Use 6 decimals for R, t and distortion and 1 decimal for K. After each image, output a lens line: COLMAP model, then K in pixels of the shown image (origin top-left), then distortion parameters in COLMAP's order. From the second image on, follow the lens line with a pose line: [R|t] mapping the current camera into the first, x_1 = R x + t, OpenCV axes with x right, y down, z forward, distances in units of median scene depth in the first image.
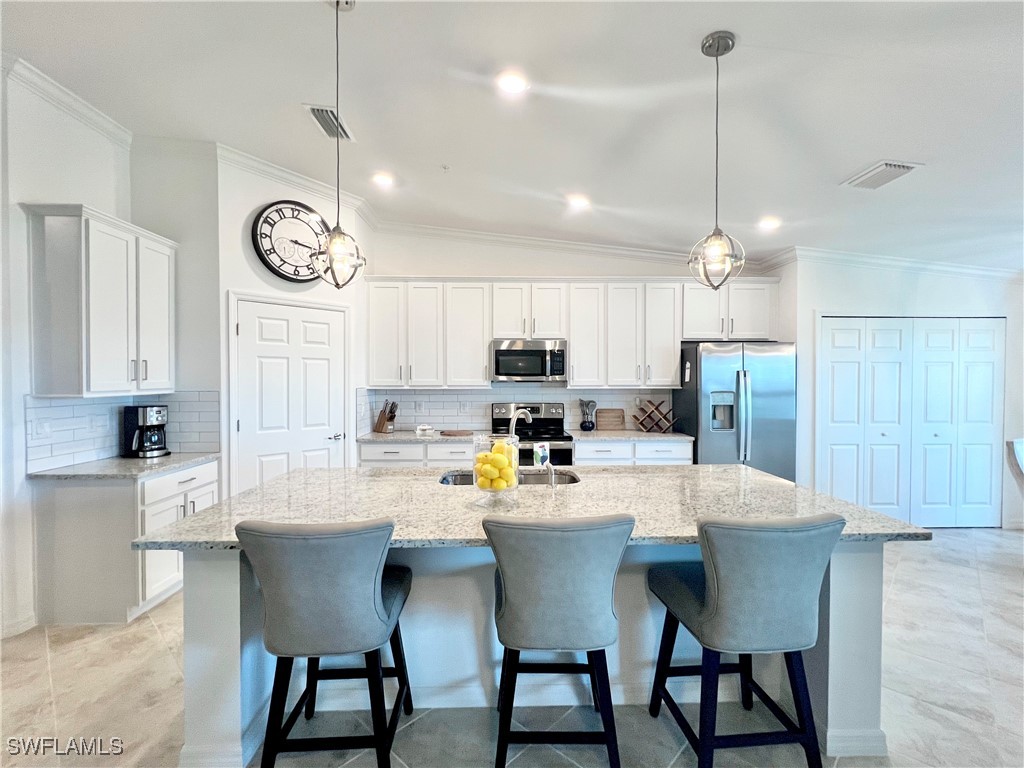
lens RADIAL K [[469.0, 0, 511.1], [0, 469.0, 385.8], [0, 0, 1]] dist [-0.001031, 0.000535]
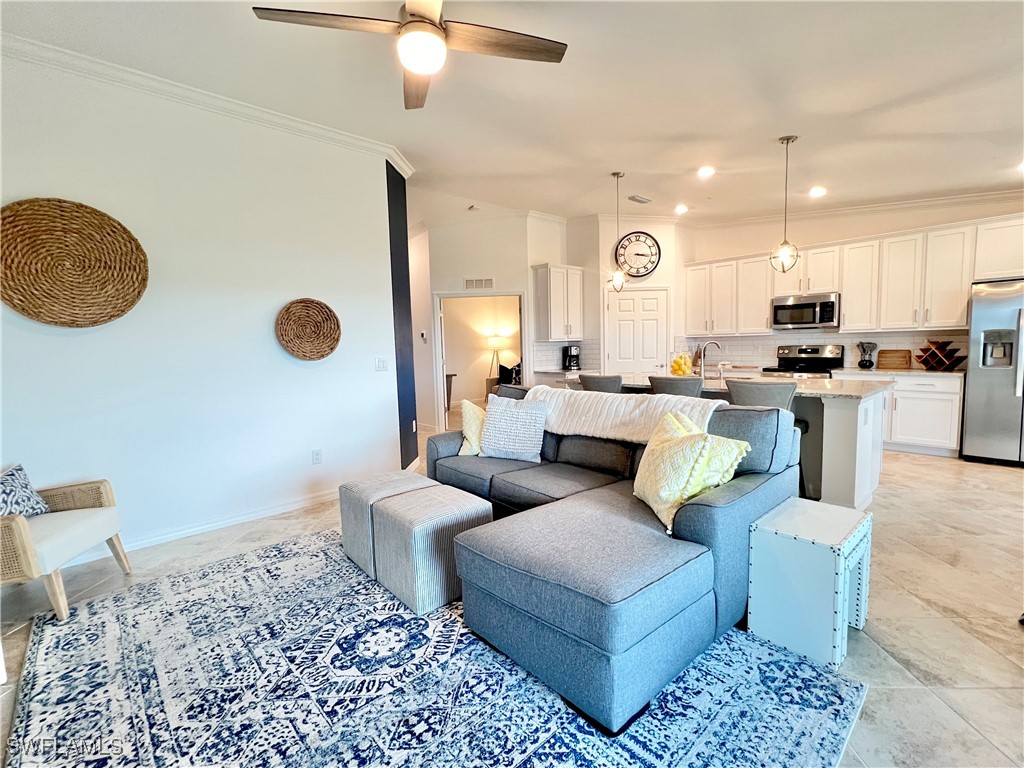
lens RADIAL K [[469.0, 0, 511.8], [0, 469.0, 385.8], [0, 0, 1]] dist [-0.001031, 0.000535]
pose [[0.661742, 0.049930, -0.748067, 0.505194], [0.015052, 0.996694, 0.079840, 0.035981], [0.749581, -0.064093, 0.658803, -0.489717]]
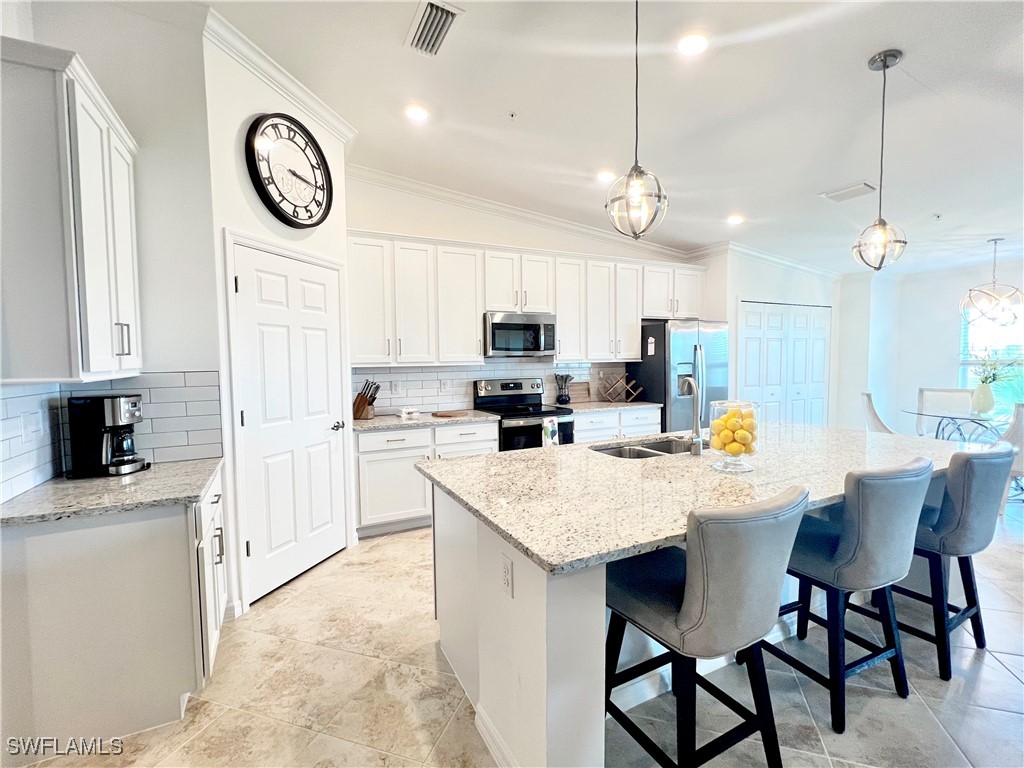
lens RADIAL K [[469.0, 0, 514.3], [0, 469.0, 385.5], [0, 0, 1]] dist [-0.001031, 0.000535]
pose [[0.903718, -0.036872, 0.426538, -0.410290], [0.019851, 0.998822, 0.044283, 0.008139], [-0.427668, -0.031552, 0.903385, 0.133343]]
